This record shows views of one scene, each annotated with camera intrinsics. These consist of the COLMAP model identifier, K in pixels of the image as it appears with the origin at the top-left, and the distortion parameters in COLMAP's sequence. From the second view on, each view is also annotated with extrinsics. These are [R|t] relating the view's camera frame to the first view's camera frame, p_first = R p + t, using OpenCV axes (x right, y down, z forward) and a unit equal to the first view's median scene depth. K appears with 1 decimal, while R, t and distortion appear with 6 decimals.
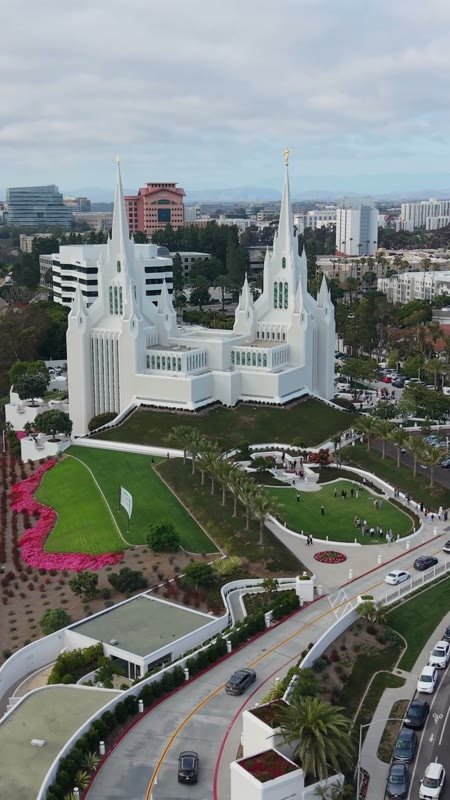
lens RADIAL K [[1004.3, 0, 225.0], [0, 1004.3, 400.0], [0, 0, 1]] dist [0.239130, -0.862694]
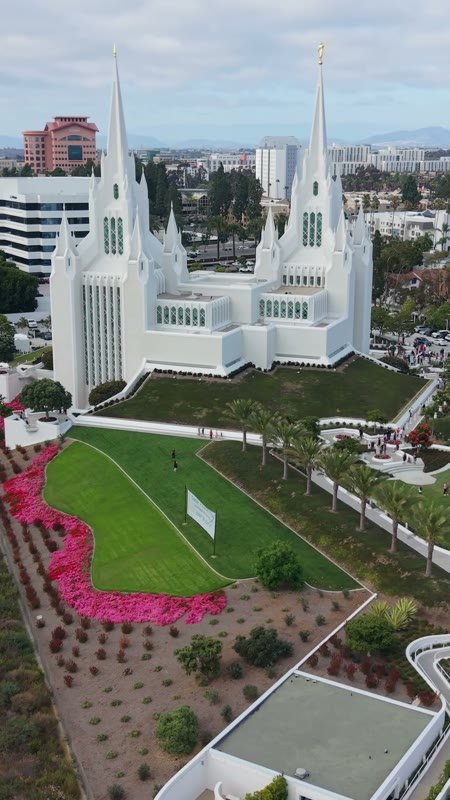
lens RADIAL K [[1004.3, 0, 225.0], [0, 1004.3, 400.0], [0, 0, 1]] dist [0.239130, -0.862694]
pose [[0.993172, -0.021721, 0.114622, -0.119087], [0.016254, 0.998695, 0.048419, -0.009015], [-0.115525, -0.046225, 0.992228, 0.218786]]
